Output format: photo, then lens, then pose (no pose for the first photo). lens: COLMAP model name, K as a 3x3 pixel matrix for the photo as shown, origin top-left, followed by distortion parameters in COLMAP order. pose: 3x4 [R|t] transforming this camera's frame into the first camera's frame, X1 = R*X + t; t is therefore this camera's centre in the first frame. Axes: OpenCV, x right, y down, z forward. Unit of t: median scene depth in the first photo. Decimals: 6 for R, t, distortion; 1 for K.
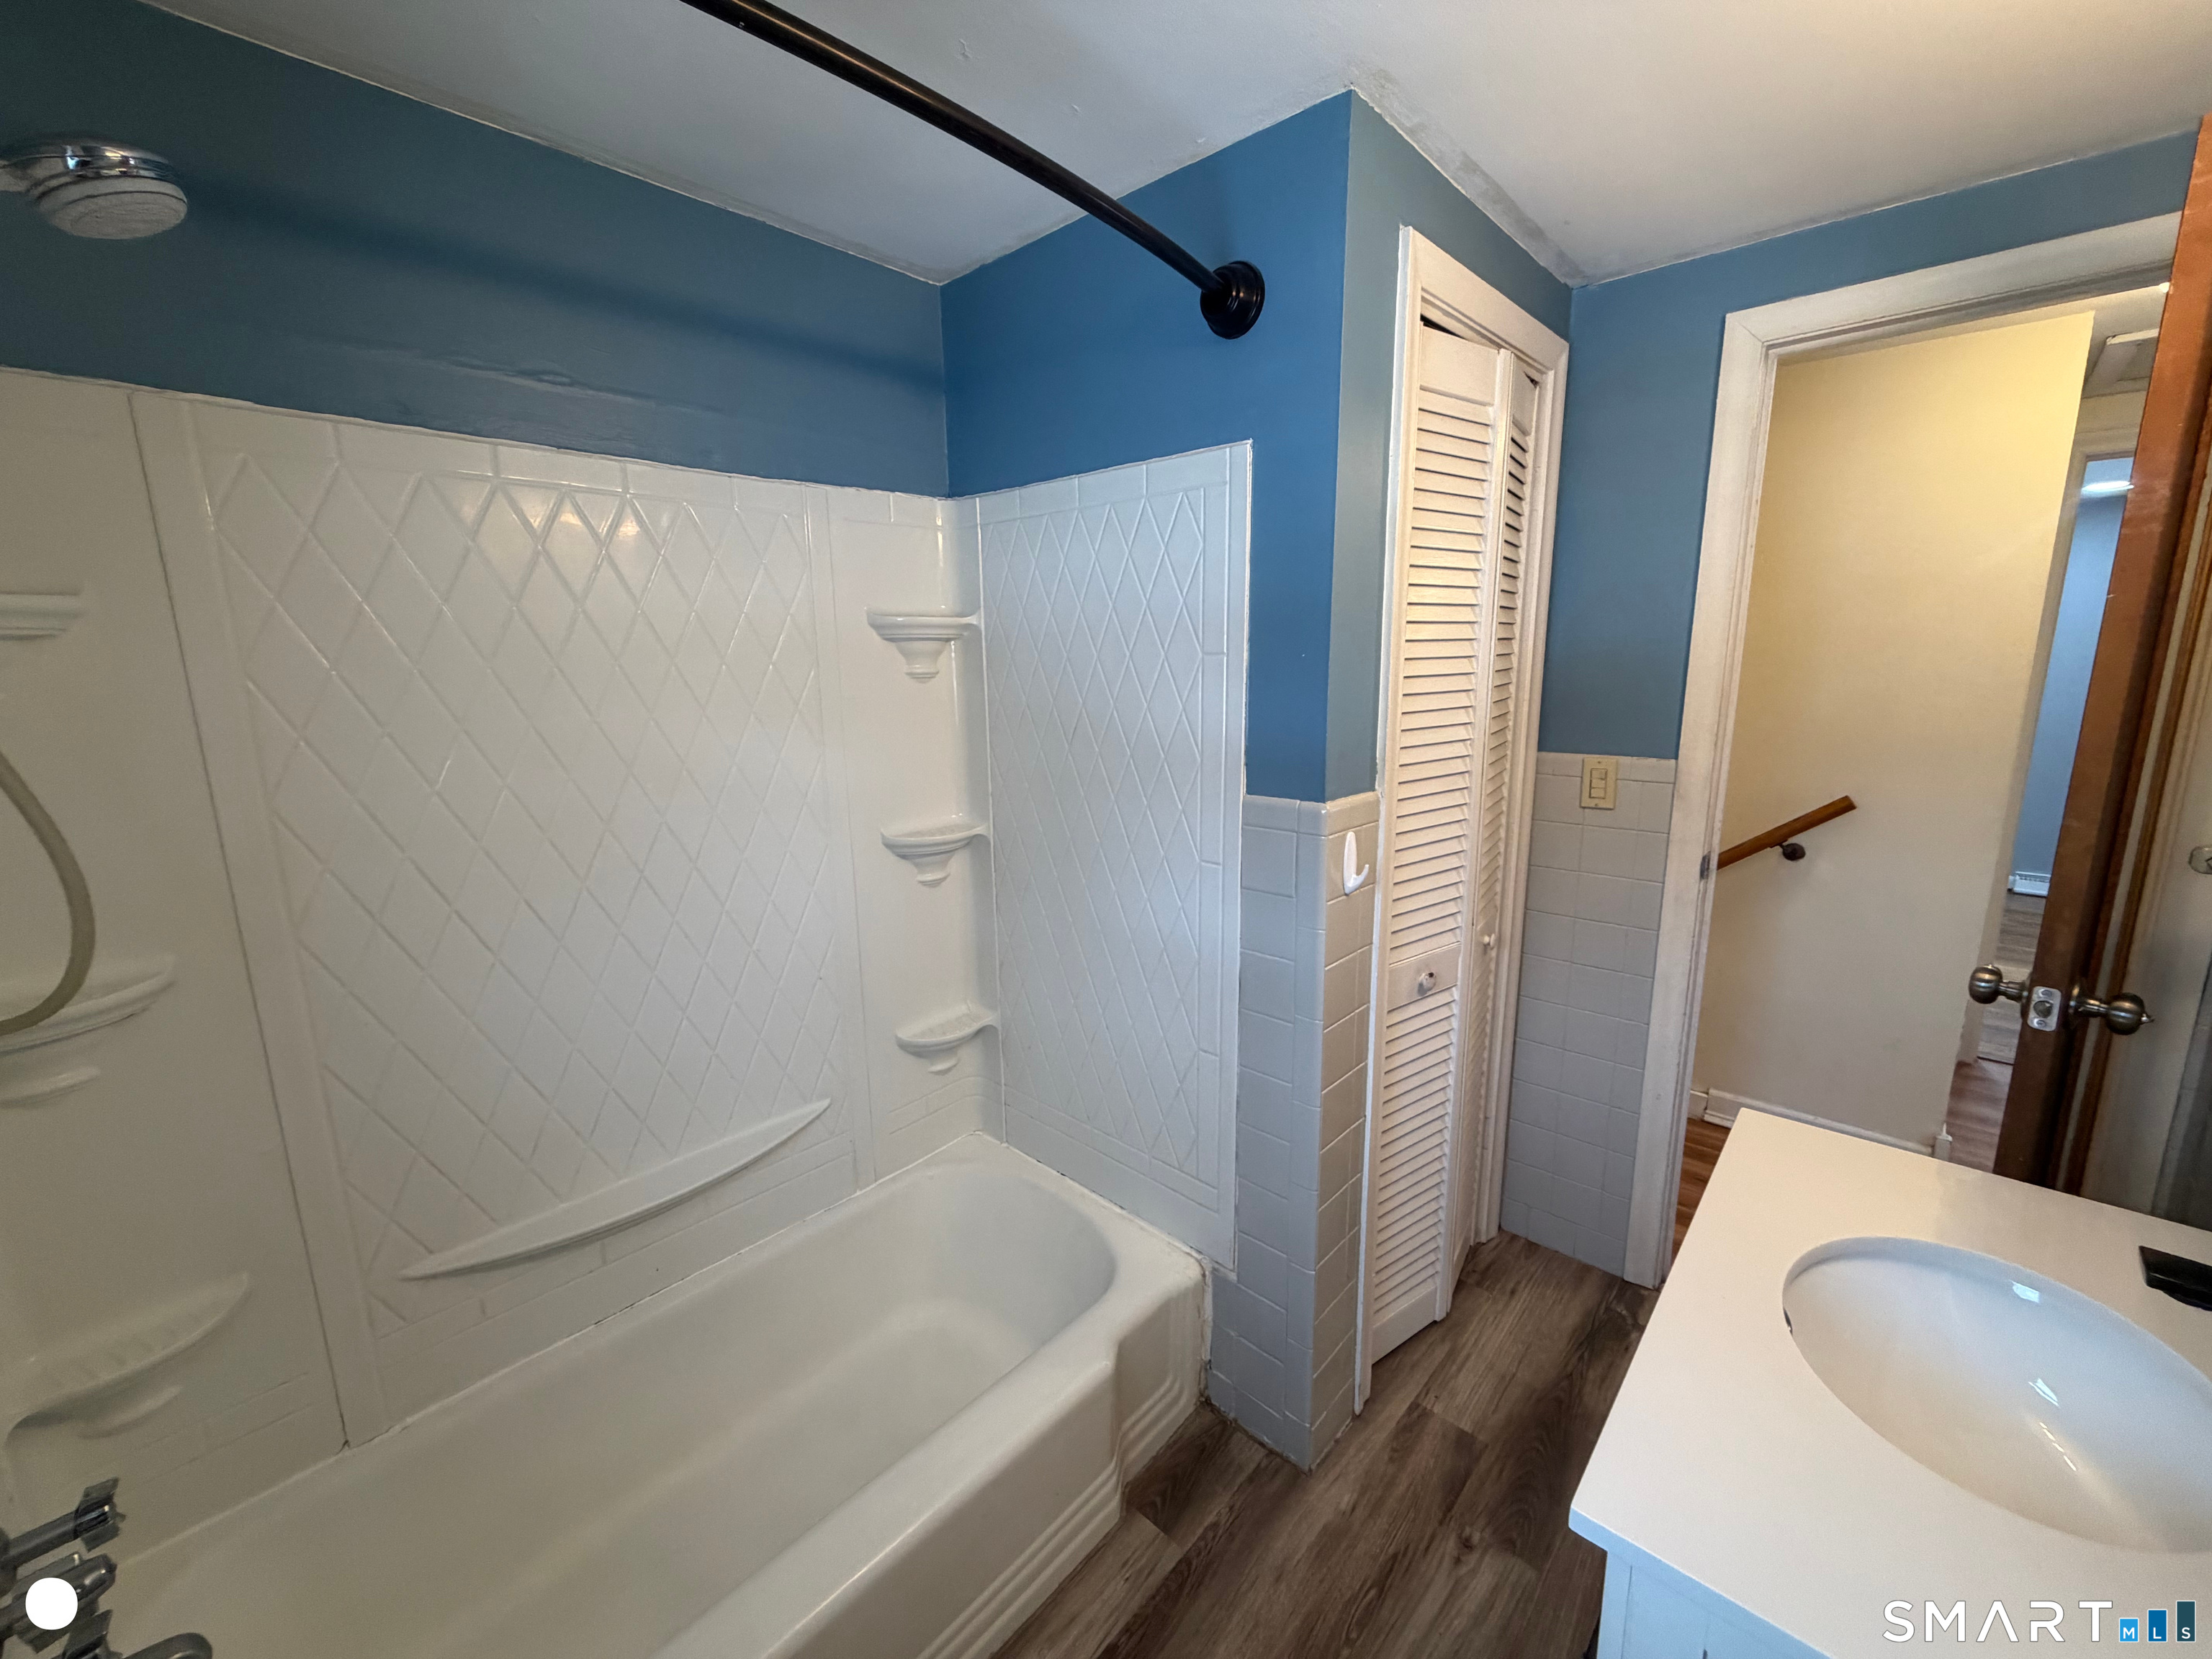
lens RADIAL K [[882.2, 0, 1102.3], [0, 882.2, 825.9], [0, 0, 1]] dist [-0.002169, 0.000059]
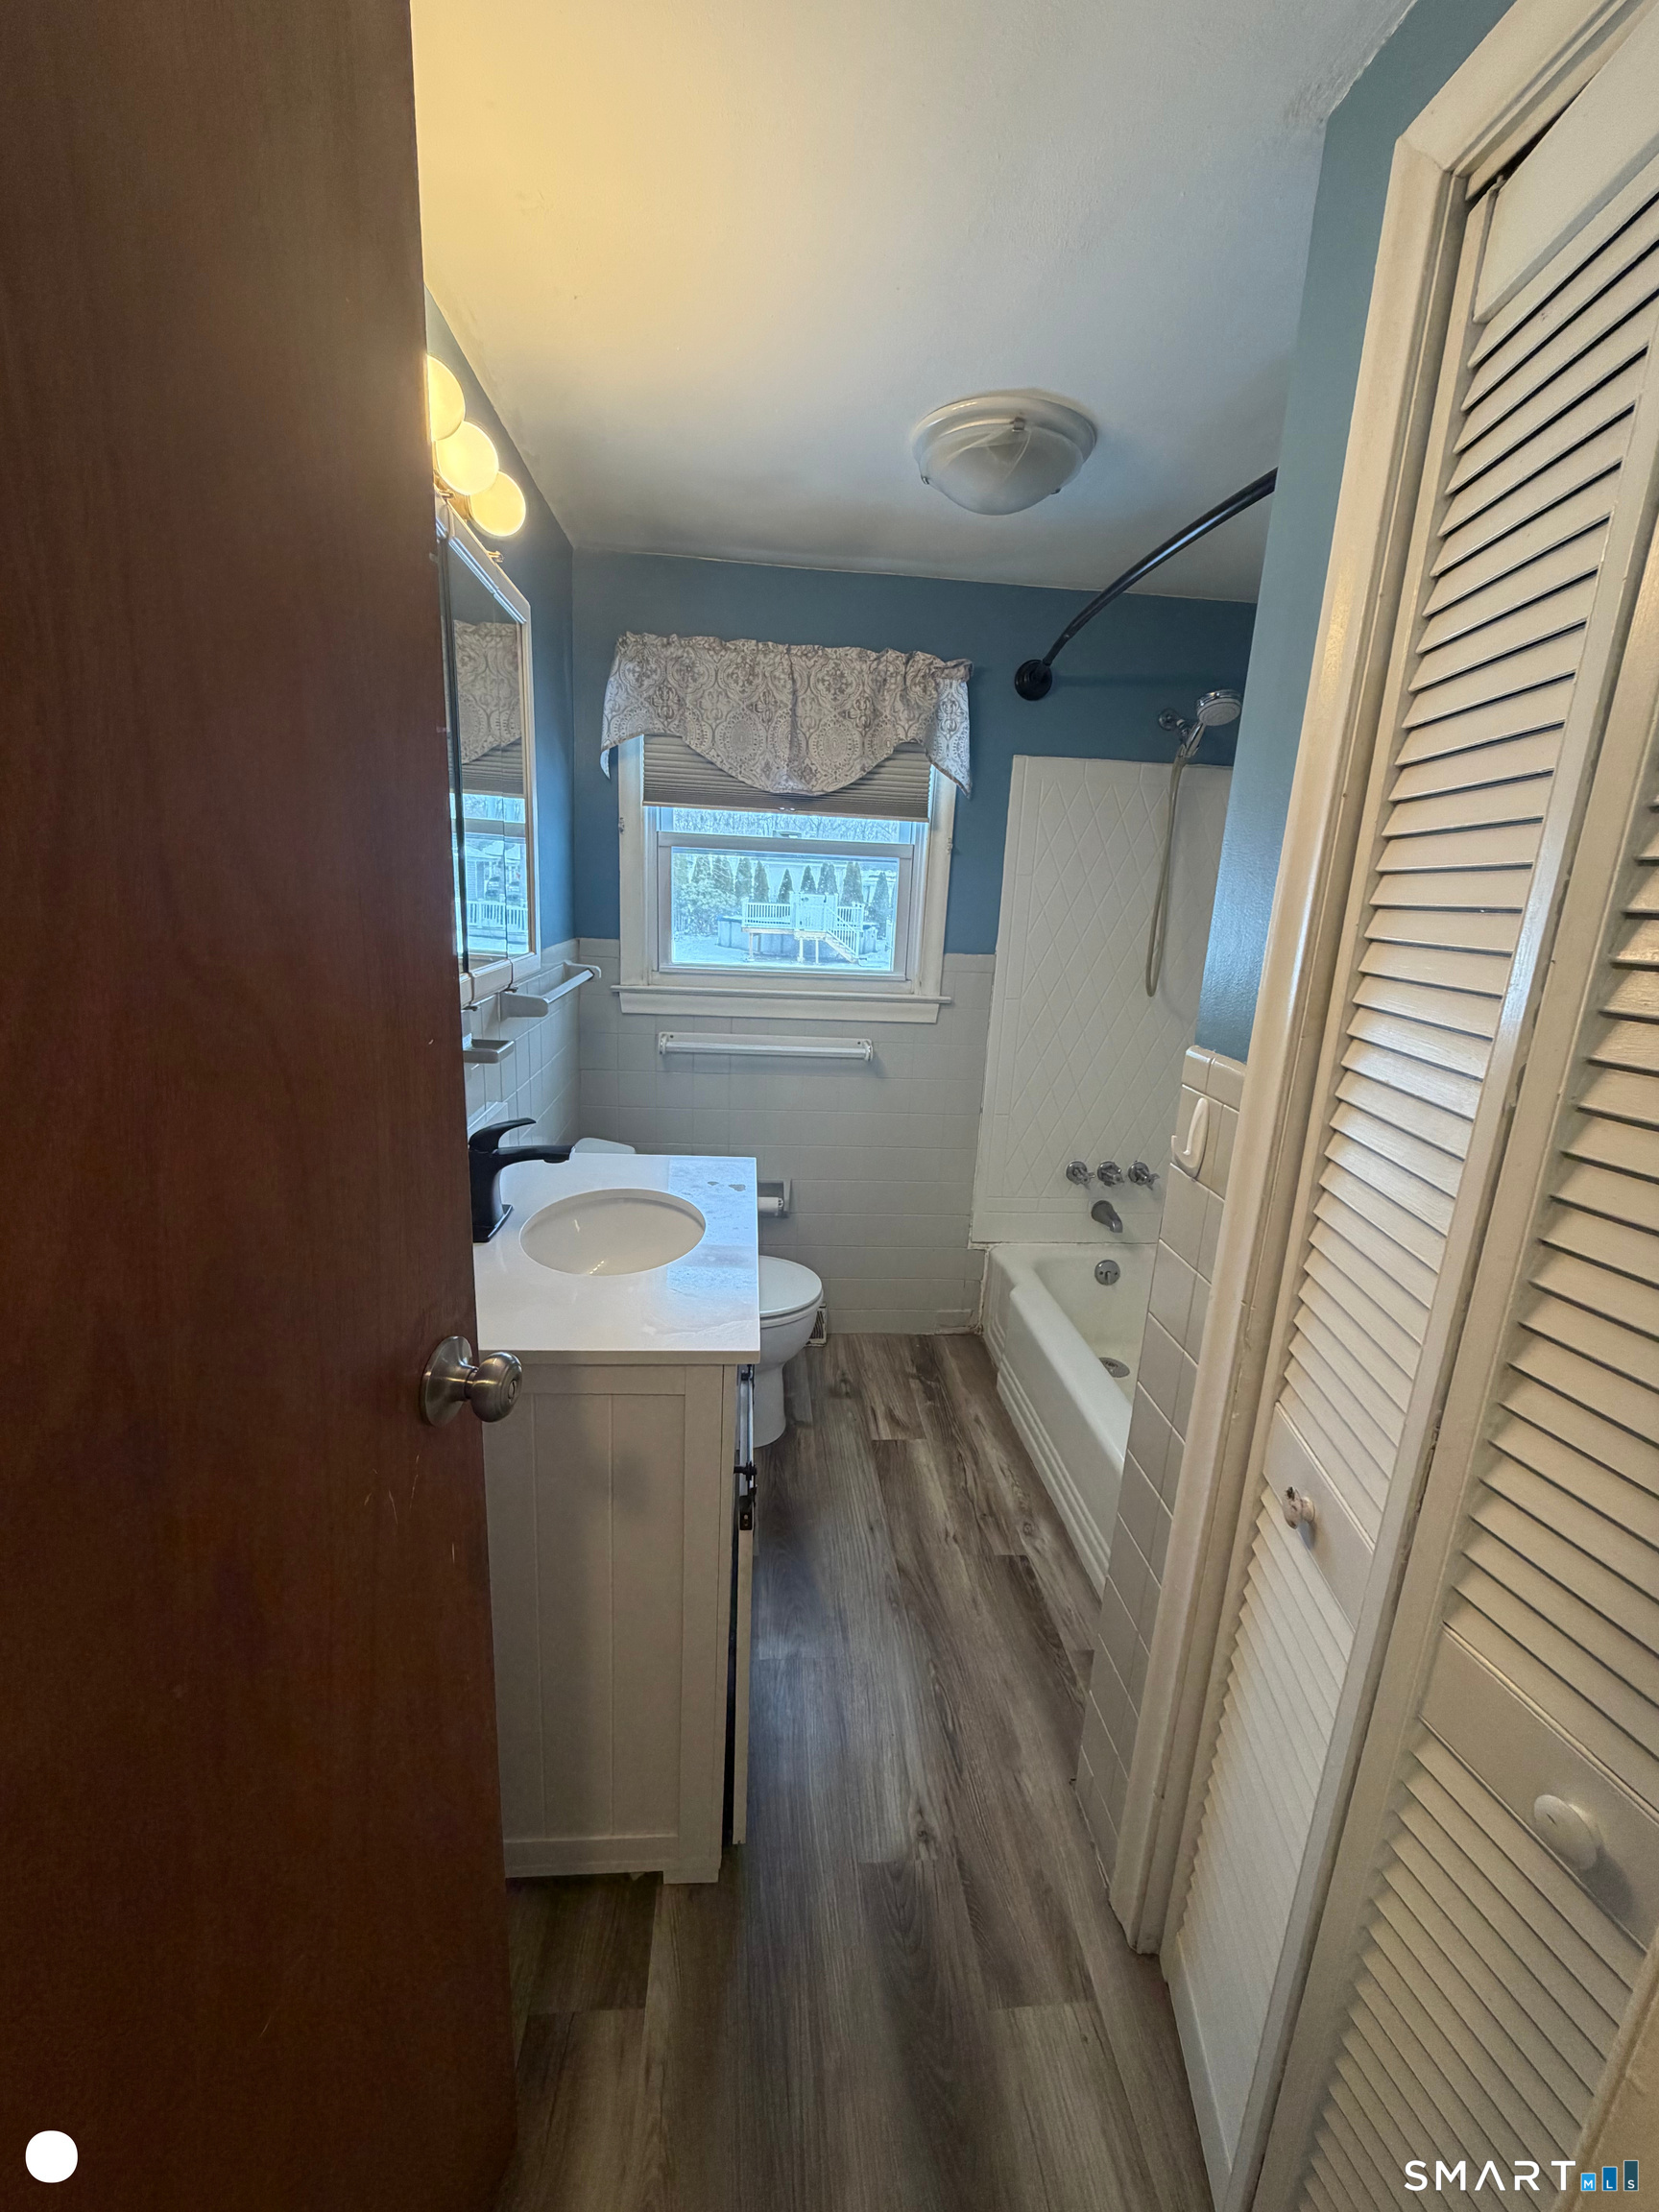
lens RADIAL K [[882.2, 0, 821.4], [0, 882.2, 1102.9], [0, 0, 1]] dist [-0.002169, 0.000059]
pose [[-0.675041, 0.163130, -0.719520, 1.025324], [-0.180526, 0.909082, 0.375474, -0.208218], [0.715353, 0.383352, -0.584218, 1.167786]]
